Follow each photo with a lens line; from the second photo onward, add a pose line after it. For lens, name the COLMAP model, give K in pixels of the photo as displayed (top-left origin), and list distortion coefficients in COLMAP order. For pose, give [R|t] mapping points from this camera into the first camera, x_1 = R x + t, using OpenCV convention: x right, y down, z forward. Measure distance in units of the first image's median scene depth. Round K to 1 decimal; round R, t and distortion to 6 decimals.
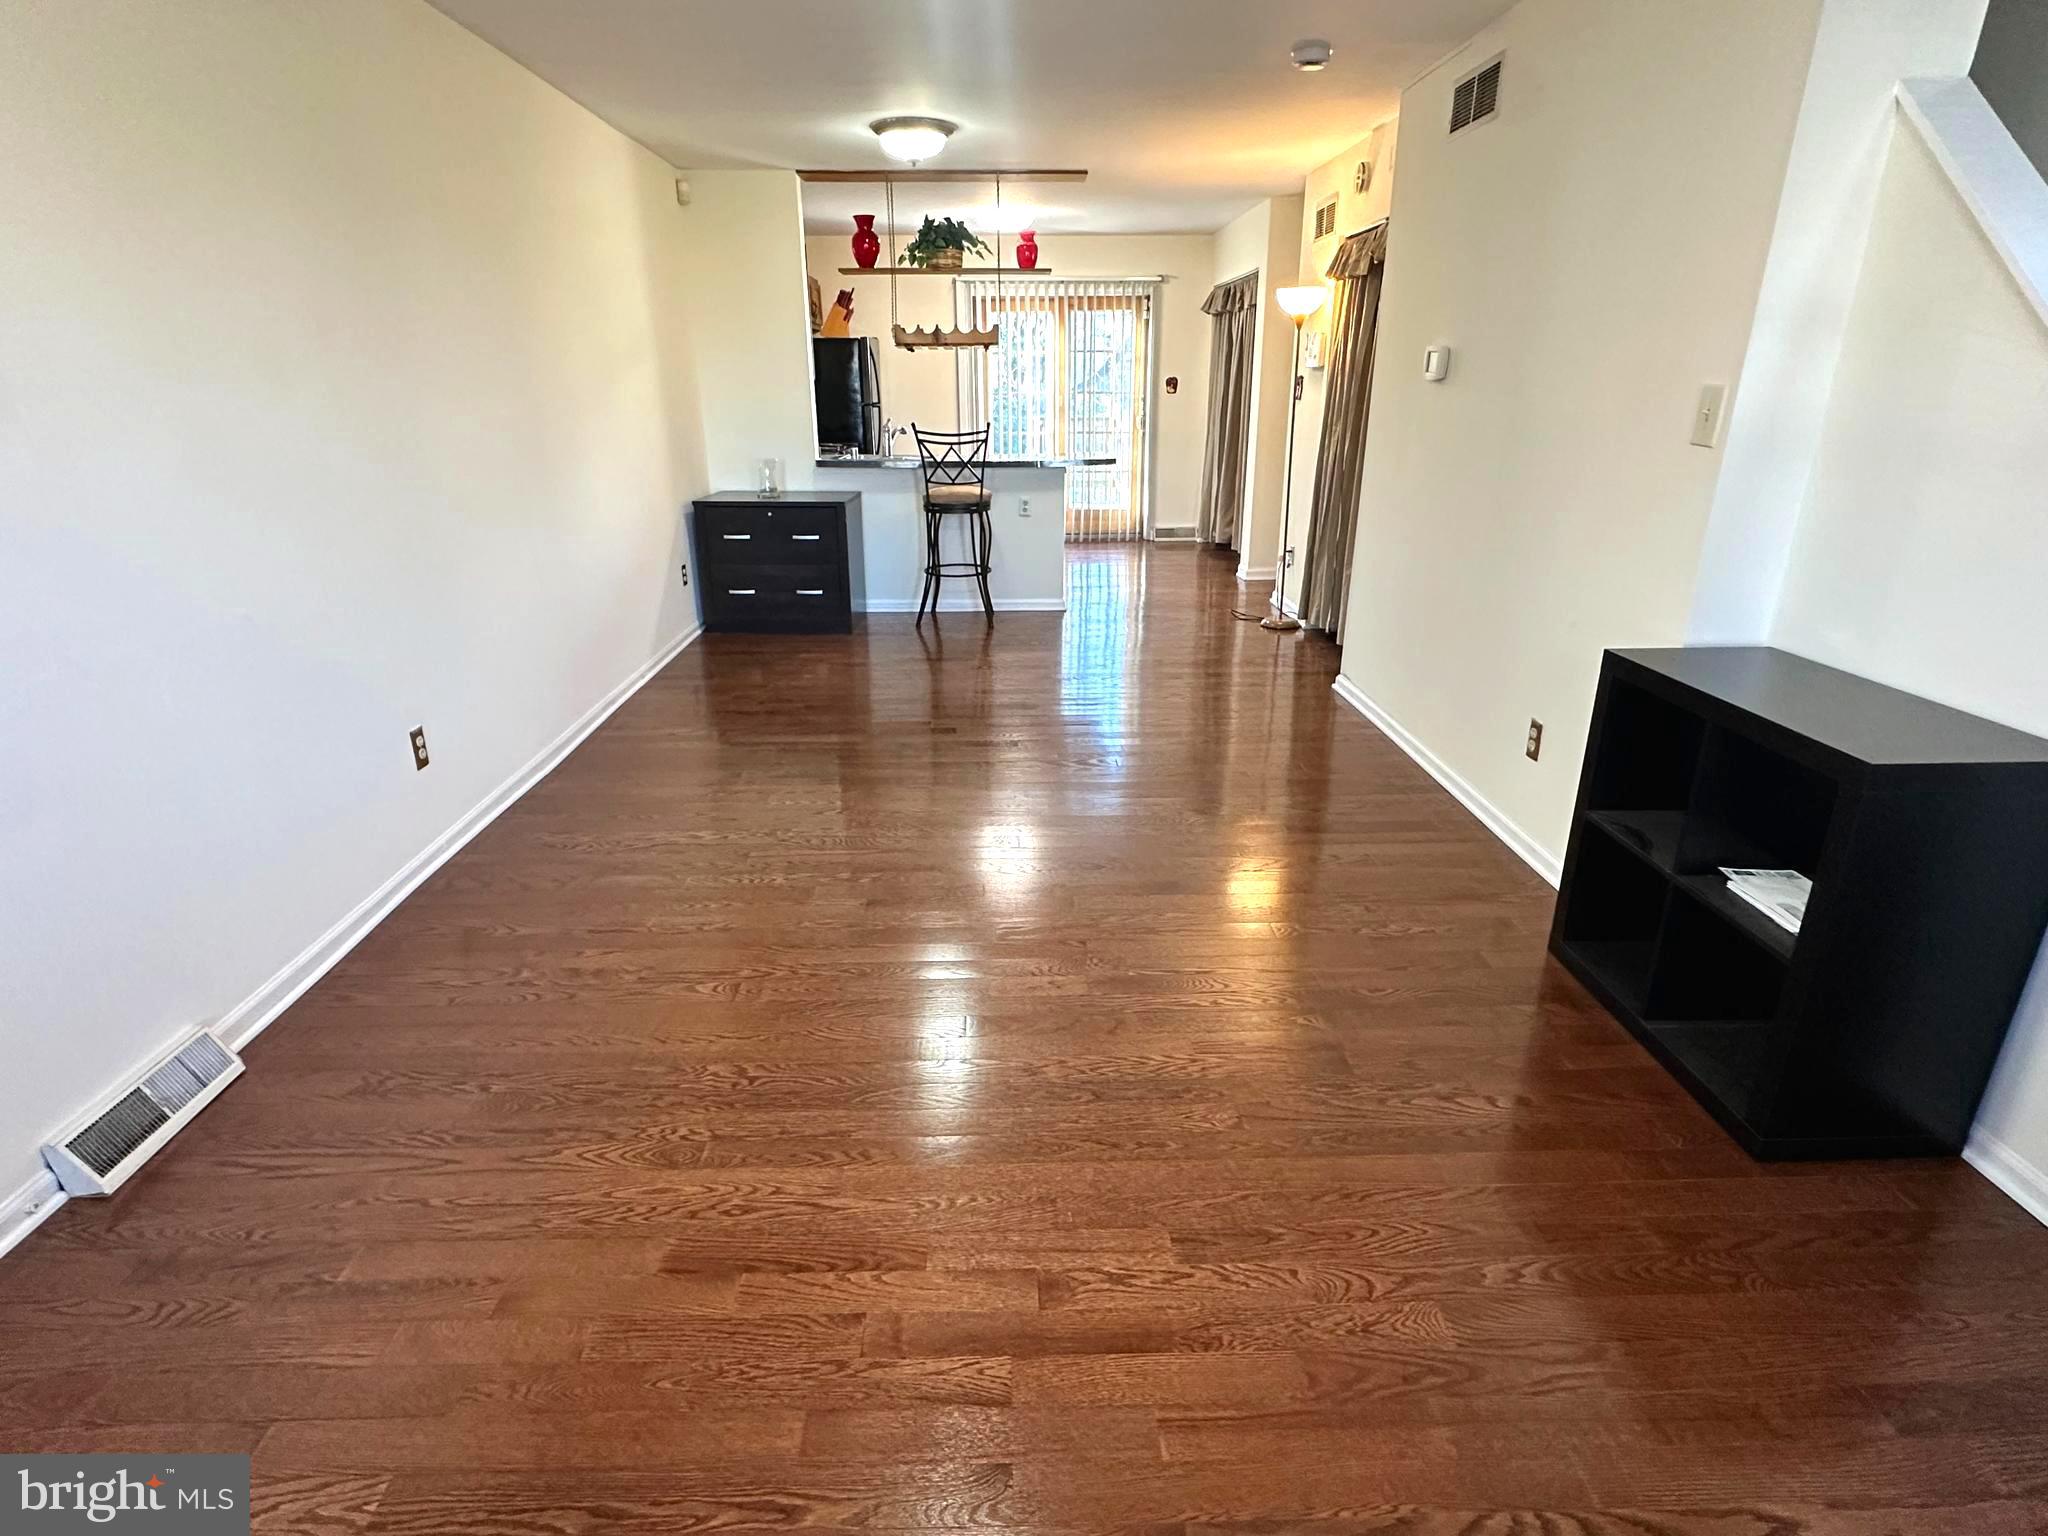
lens RADIAL K [[1045.8, 0, 1024.0], [0, 1045.8, 768.0], [0, 0, 1]] dist [-0.000341, 0.000391]
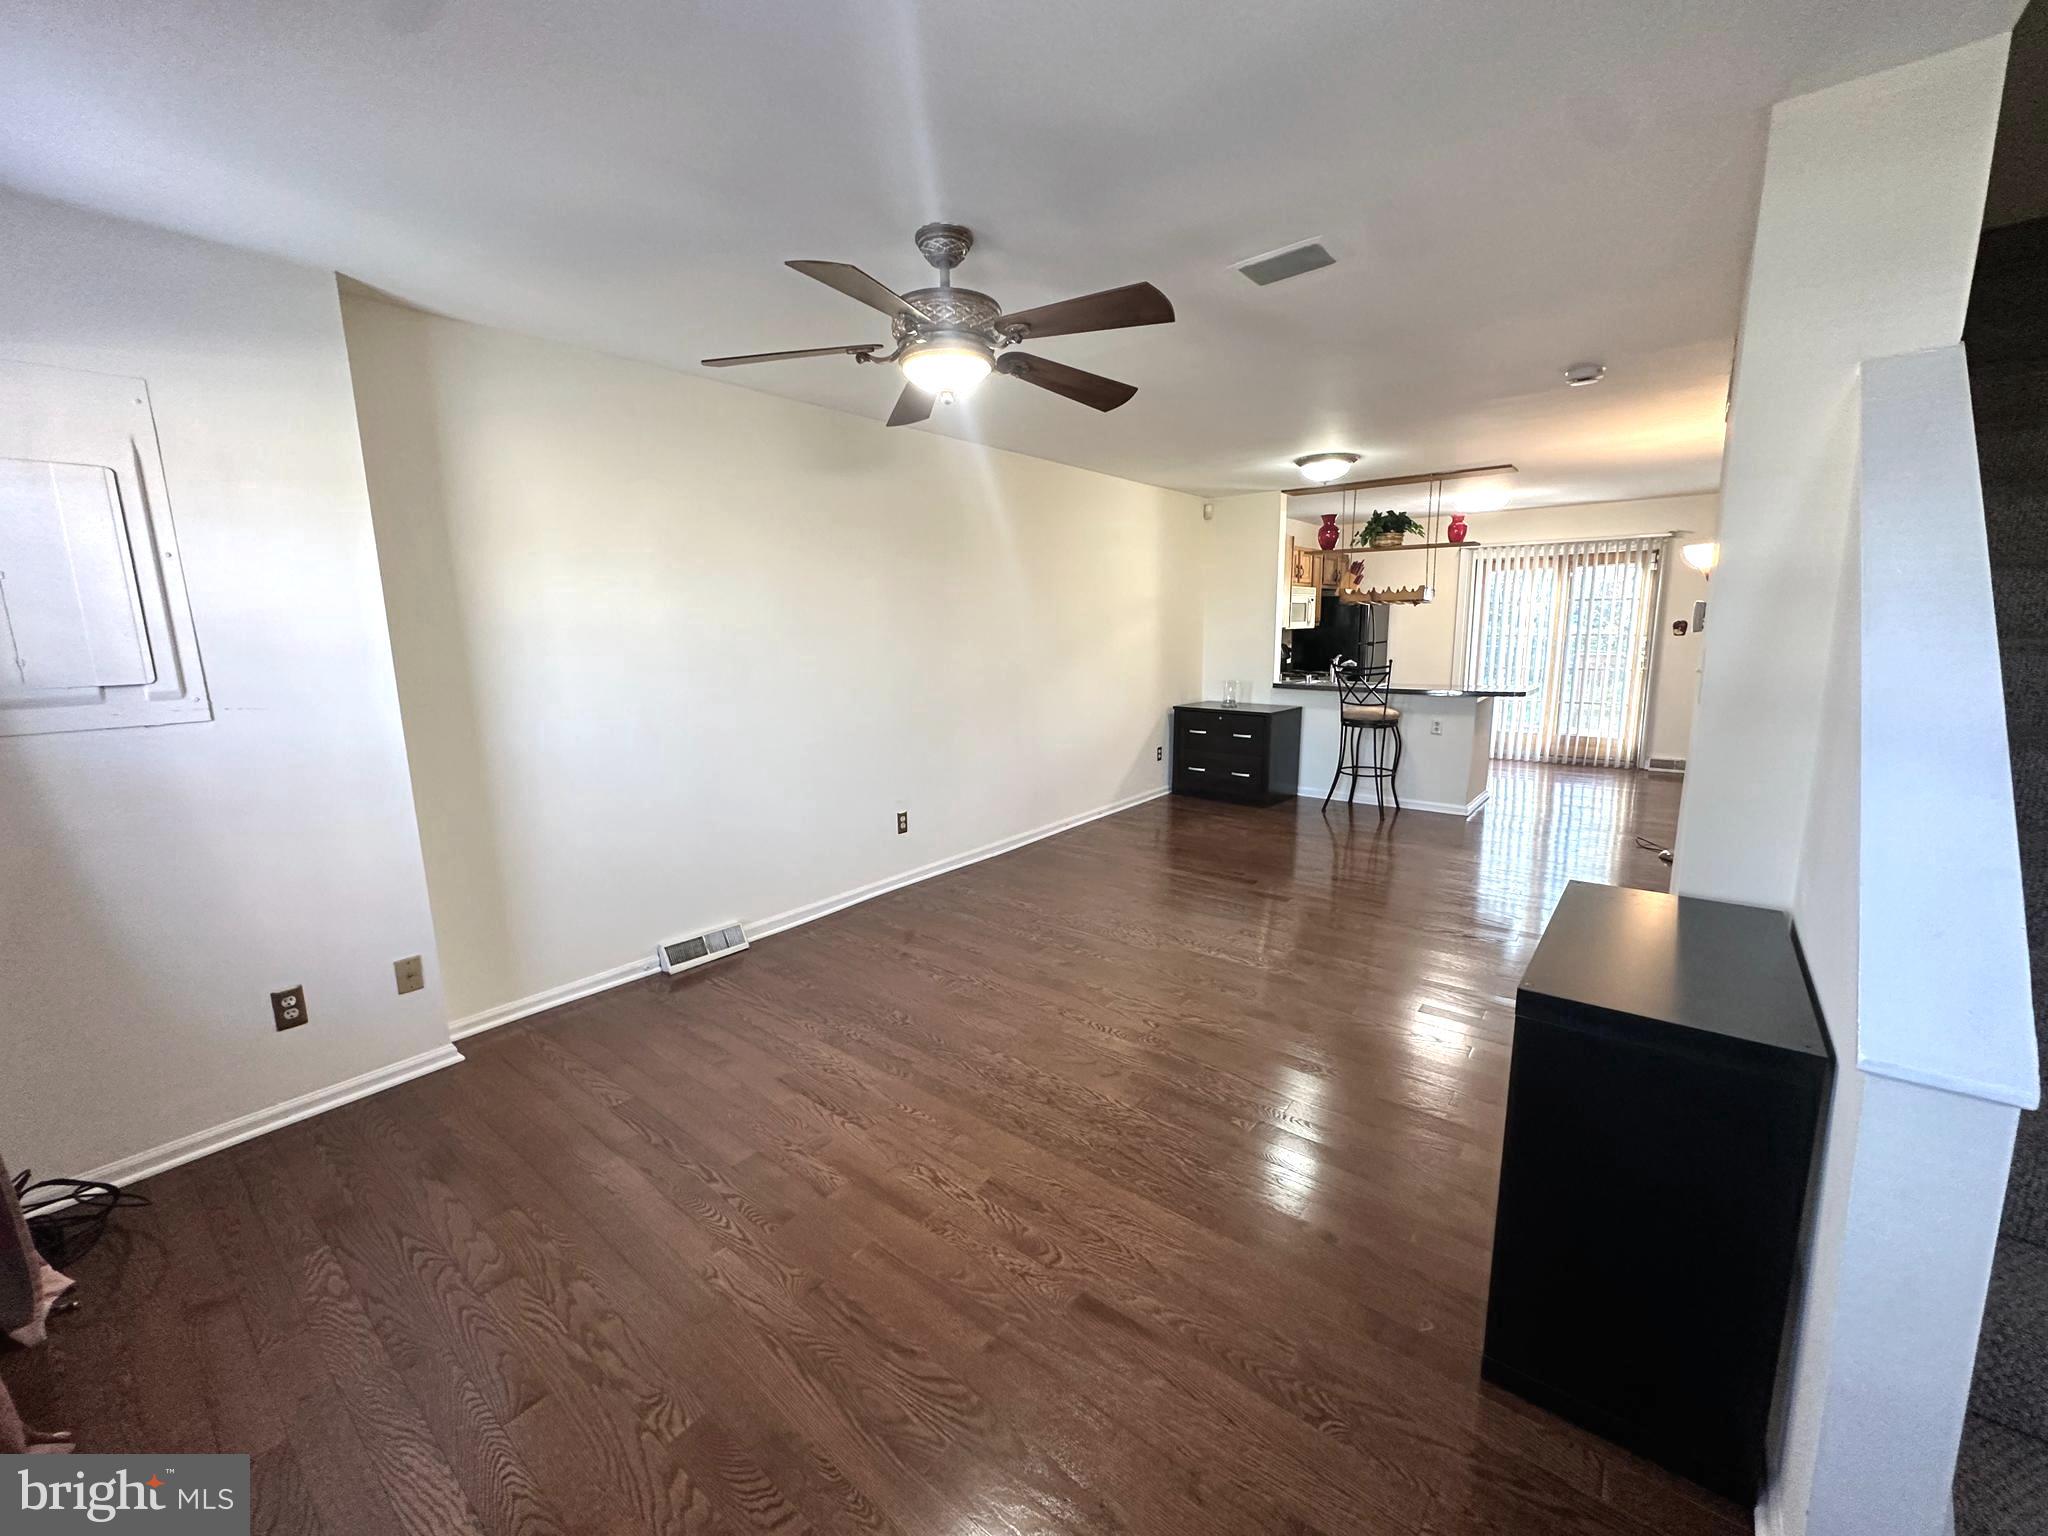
lens RADIAL K [[817.4, 0, 1022.8], [0, 817.4, 764.9], [0, 0, 1]] dist [-0.003154, -0.000090]
pose [[0.763512, 0.103053, -0.637518, 0.262480], [-0.215364, 0.971305, -0.100919, -0.009355], [0.608825, 0.214351, 0.763797, -0.003828]]
